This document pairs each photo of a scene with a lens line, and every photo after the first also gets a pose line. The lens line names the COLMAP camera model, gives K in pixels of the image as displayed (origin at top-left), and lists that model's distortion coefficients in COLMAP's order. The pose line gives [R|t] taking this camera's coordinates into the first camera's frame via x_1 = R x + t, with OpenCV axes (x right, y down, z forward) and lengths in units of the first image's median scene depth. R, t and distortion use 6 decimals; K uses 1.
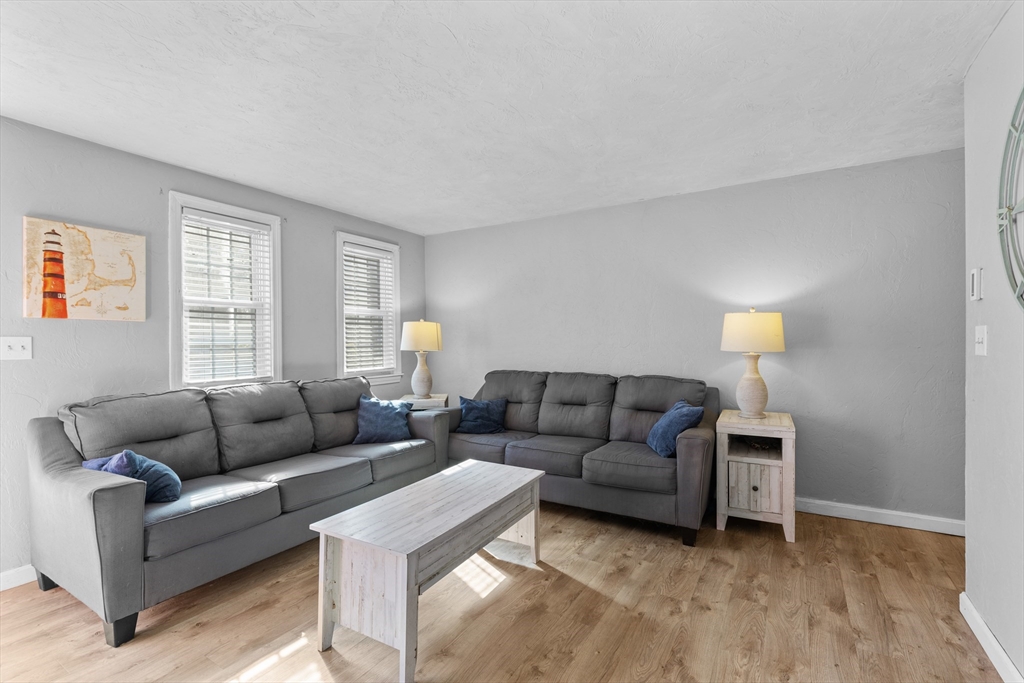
lens RADIAL K [[458.8, 0, 513.4], [0, 458.8, 342.4], [0, 0, 1]] dist [0.002587, -0.000051]
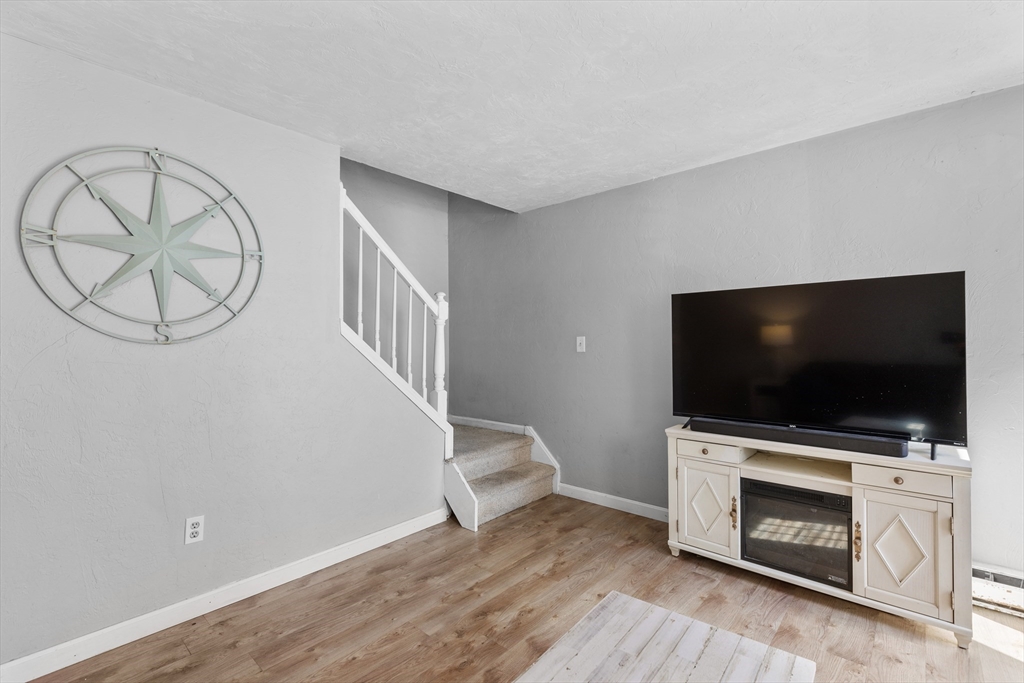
lens RADIAL K [[458.8, 0, 515.7], [0, 458.8, 337.9], [0, 0, 1]] dist [0.002587, -0.000051]
pose [[-0.984037, 0.015512, 0.177288, -0.126699], [0.014358, 0.999867, -0.007789, -0.006976], [-0.177386, -0.005120, -0.984128, 1.118358]]
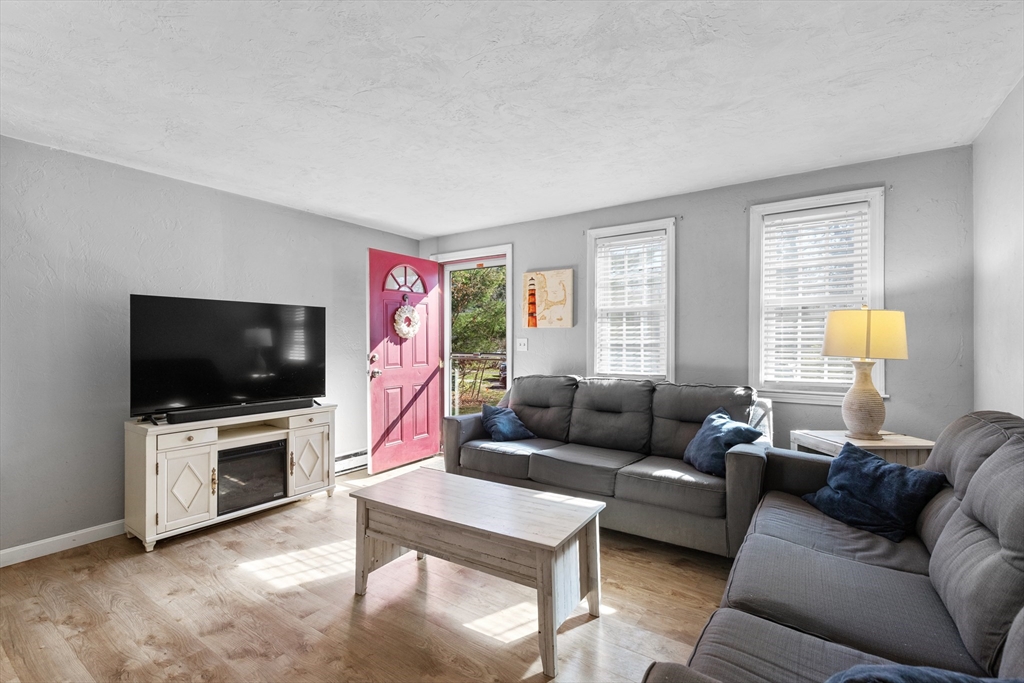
lens RADIAL K [[458.8, 0, 512.2], [0, 458.8, 341.5], [0, 0, 1]] dist [0.002587, -0.000051]
pose [[-0.053910, 0.006533, -0.998524, 0.684904], [-0.000960, 0.999978, 0.006594, -0.011227], [0.998545, 0.001314, -0.053902, 0.935340]]
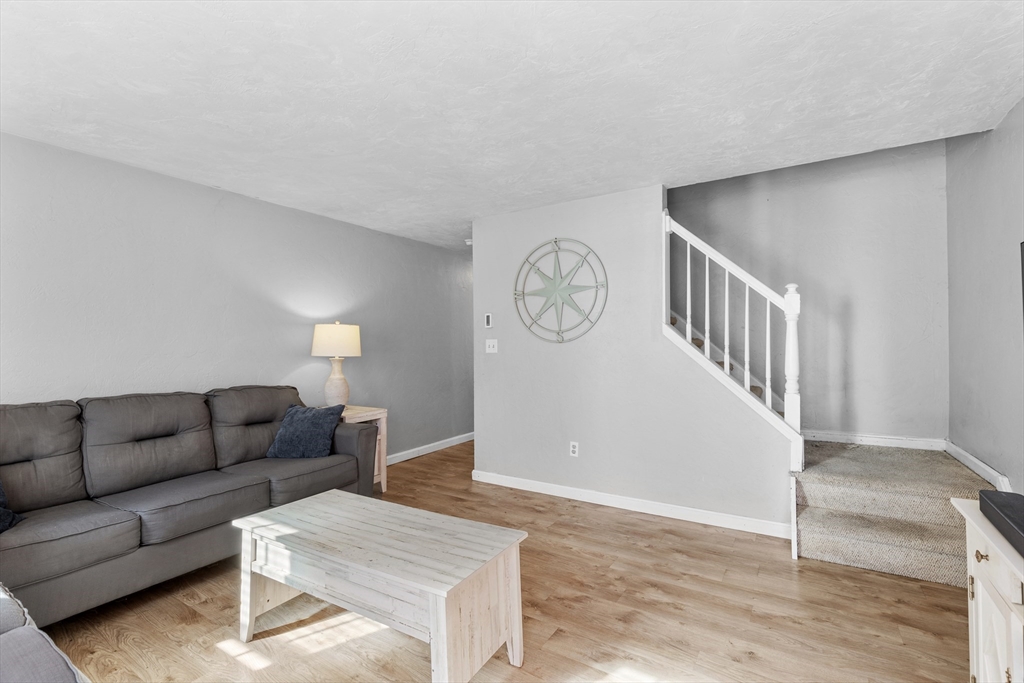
lens RADIAL K [[458.8, 0, 514.3], [0, 458.8, 337.2], [0, 0, 1]] dist [0.002587, -0.000051]
pose [[0.013097, 0.023810, 0.999631, -0.815894], [0.012067, 0.999640, -0.023968, 0.003877], [-0.999841, 0.012377, 0.012805, 0.599425]]
